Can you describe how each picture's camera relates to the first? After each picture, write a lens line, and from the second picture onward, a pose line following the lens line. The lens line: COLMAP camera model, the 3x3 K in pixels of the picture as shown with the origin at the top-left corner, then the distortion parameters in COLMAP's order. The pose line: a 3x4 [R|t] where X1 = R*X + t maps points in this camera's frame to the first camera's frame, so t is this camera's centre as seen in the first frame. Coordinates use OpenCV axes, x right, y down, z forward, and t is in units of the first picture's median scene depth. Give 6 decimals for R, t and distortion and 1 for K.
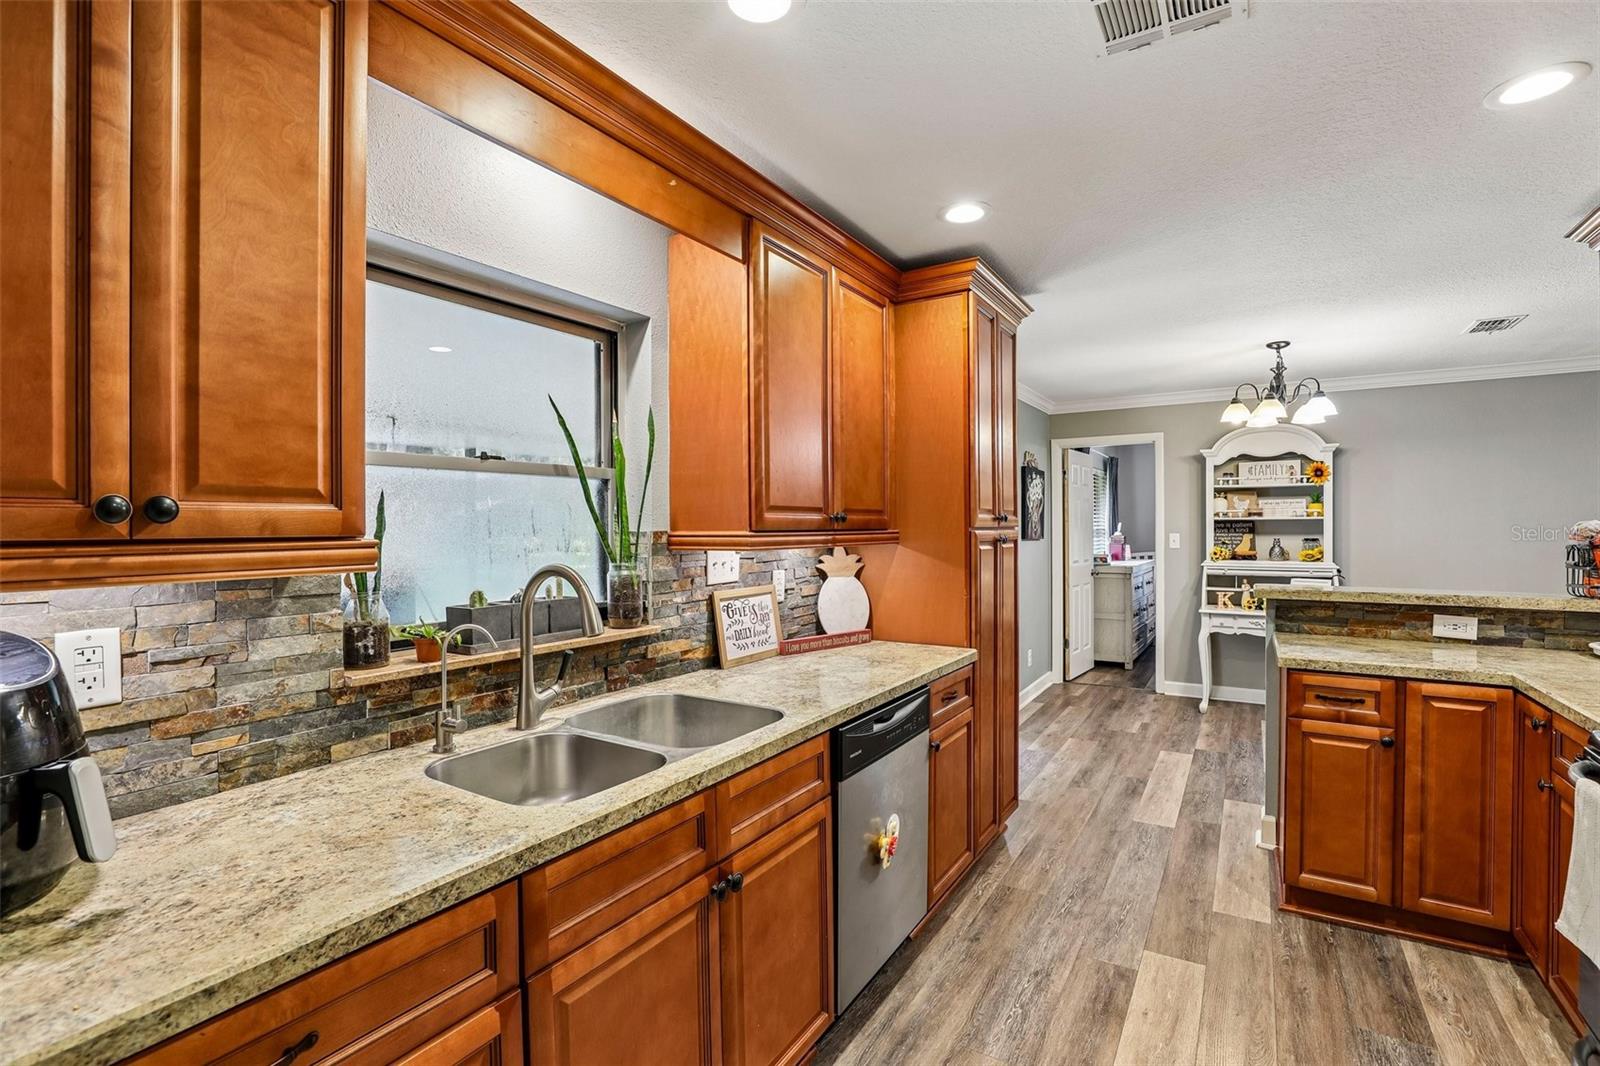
lens RADIAL K [[735.8, 0, 809.1], [0, 735.8, 536.7], [0, 0, 1]] dist [-0.045397, 0.014909]
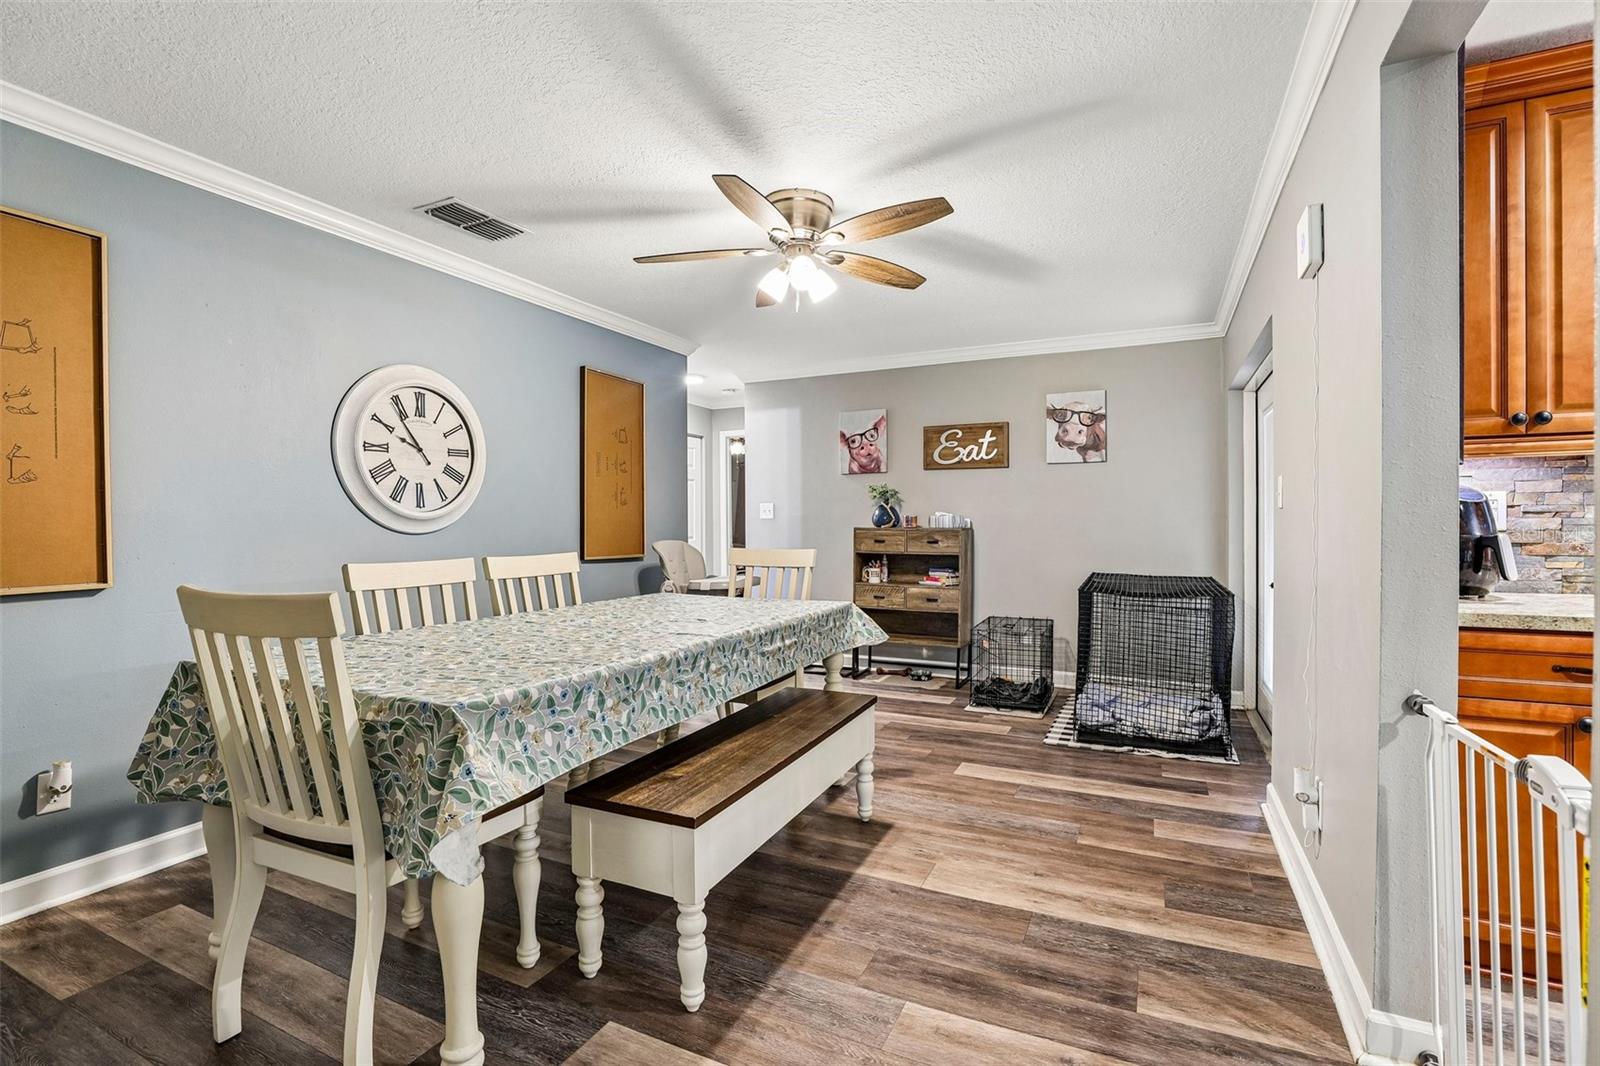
lens RADIAL K [[724.4, 0, 793.9], [0, 724.4, 524.9], [0, 0, 1]] dist [-0.038315, 0.010645]
pose [[0.097831, 0.005453, -0.995188, 0.502969], [-0.012313, 0.999915, 0.004269, 0.163624], [0.995127, 0.011836, 0.097889, -0.753132]]
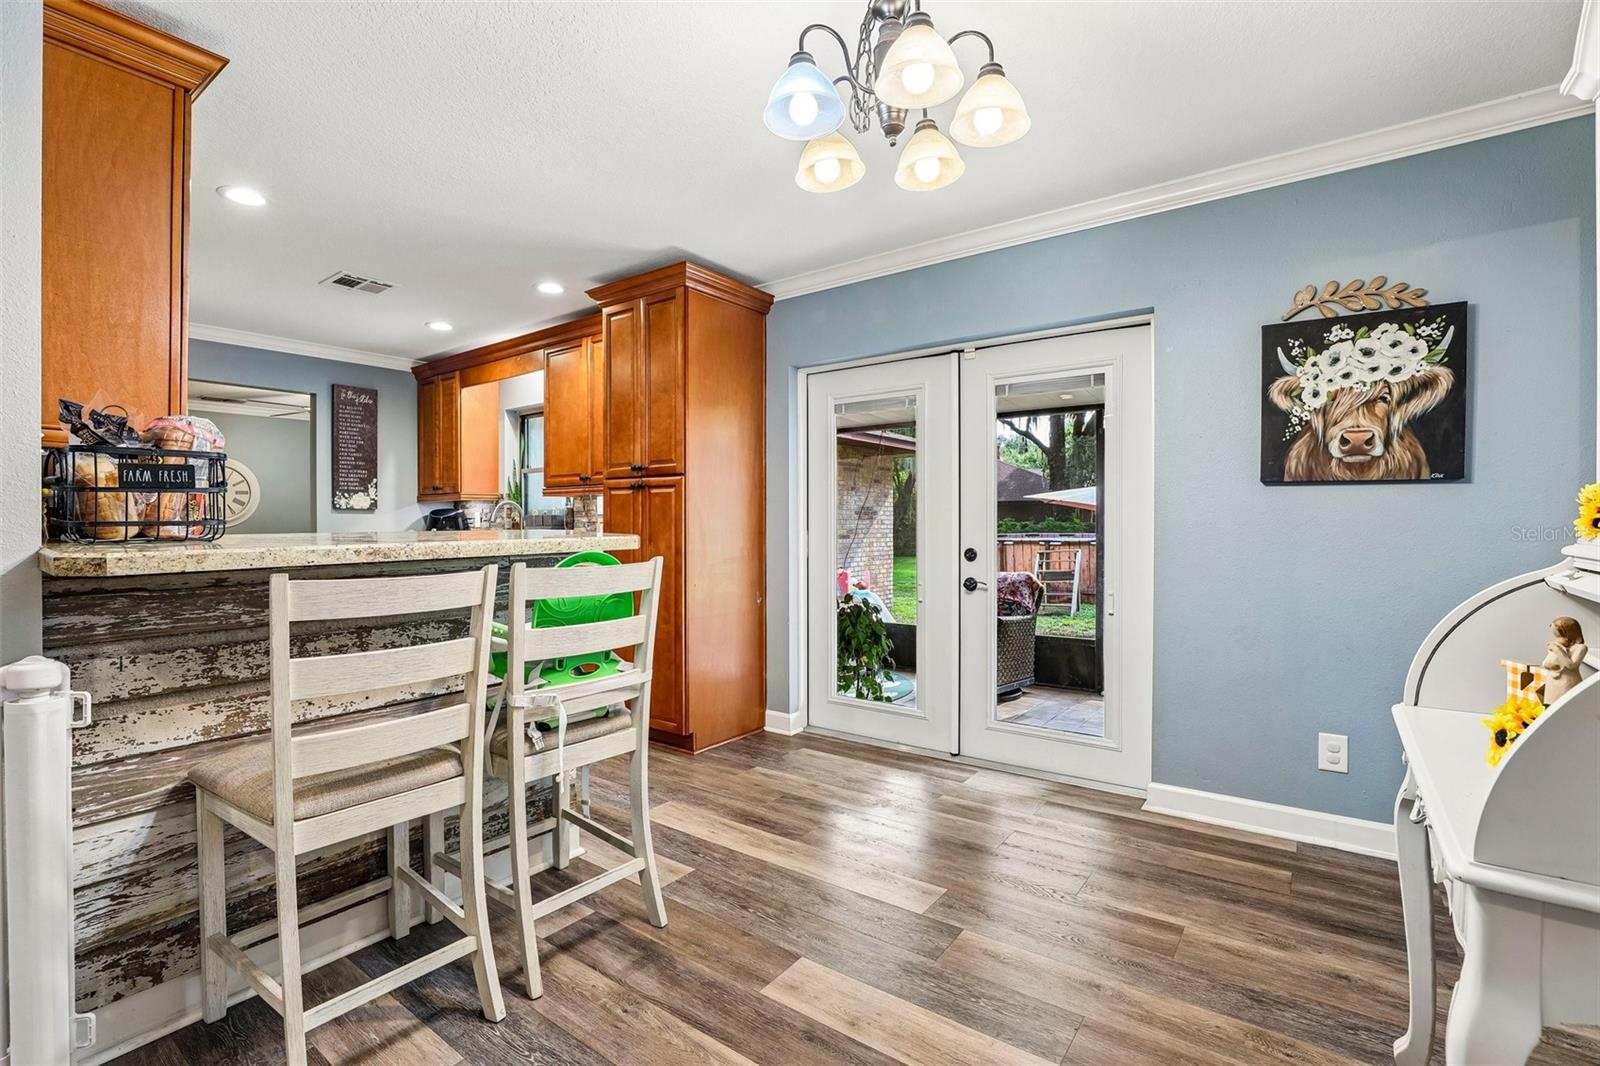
lens RADIAL K [[735.8, 0, 809.1], [0, 735.8, 536.7], [0, 0, 1]] dist [-0.045397, 0.014909]
pose [[-0.073154, 0.023889, -0.997035, 2.796740], [-0.010536, 0.999639, 0.024724, 0.105939], [0.997265, 0.012313, -0.072876, 2.595341]]
